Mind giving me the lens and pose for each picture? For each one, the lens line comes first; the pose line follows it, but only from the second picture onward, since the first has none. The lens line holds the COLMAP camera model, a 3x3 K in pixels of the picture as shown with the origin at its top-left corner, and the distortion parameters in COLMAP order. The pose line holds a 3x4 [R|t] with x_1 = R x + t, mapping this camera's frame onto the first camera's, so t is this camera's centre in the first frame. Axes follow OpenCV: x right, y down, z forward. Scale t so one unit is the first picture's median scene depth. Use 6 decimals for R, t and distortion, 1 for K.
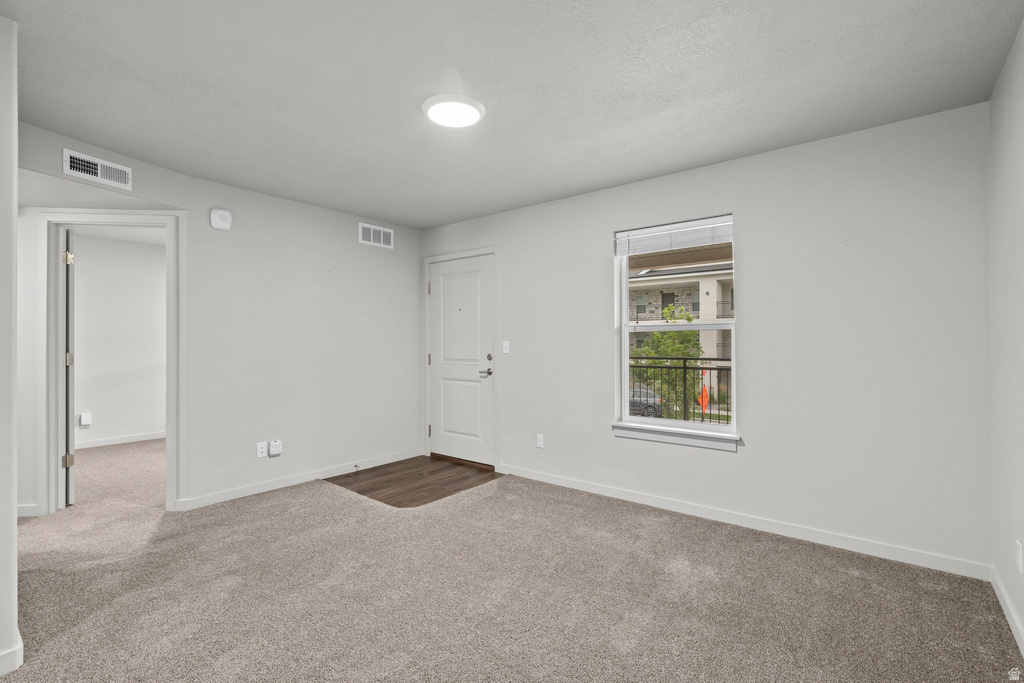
lens RADIAL K [[466.5, 0, 511.7], [0, 466.5, 340.3], [0, 0, 1]] dist [-0.002379, 0.000586]
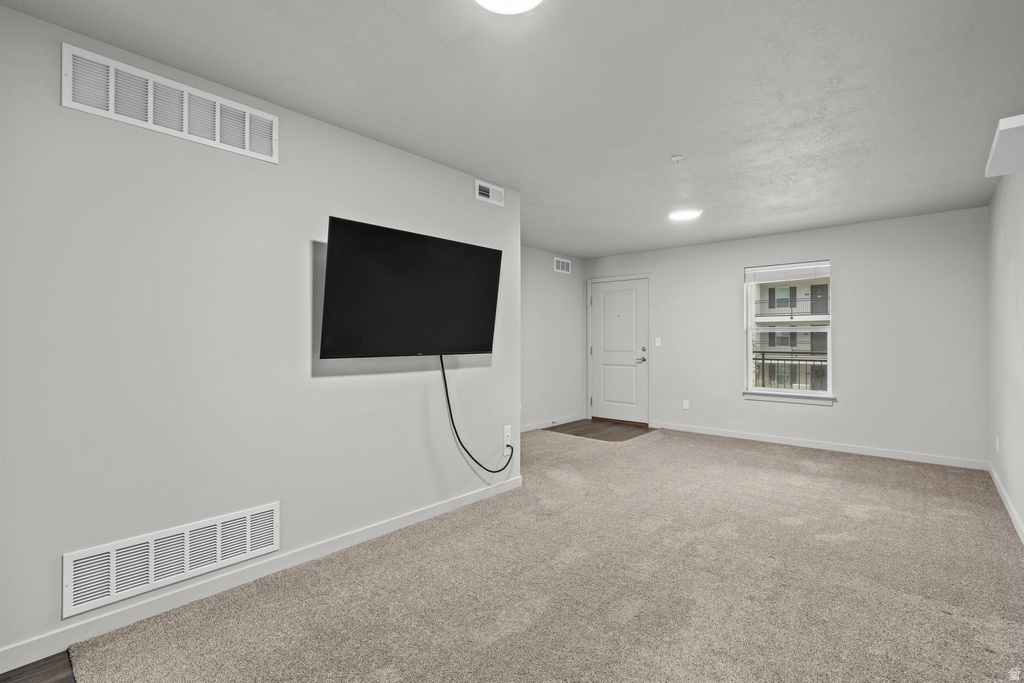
lens RADIAL K [[466.0, 0, 512.0], [0, 466.0, 341.5], [0, 0, 1]] dist [0.002595, 0.000809]
pose [[0.999145, 0.002408, -0.041284, -0.452419], [-0.002063, 0.999962, 0.008418, 0.000778], [0.041303, -0.008325, 0.999112, -0.537706]]
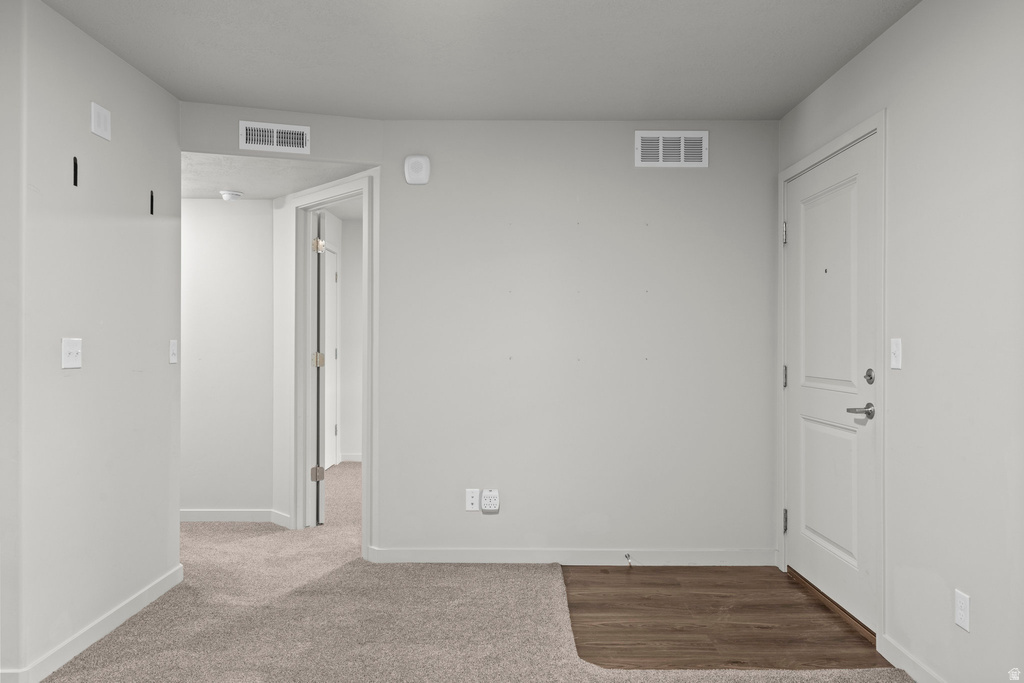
lens RADIAL K [[699.2, 0, 512.0], [0, 699.2, 341.5], [0, 0, 1]] dist [0.004038, 0.000273]
pose [[0.630255, 0.001065, -0.776387, 0.275207], [-0.000279, 0.999999, 0.001145, 0.003828], [0.776388, -0.000505, 0.630255, 0.387880]]
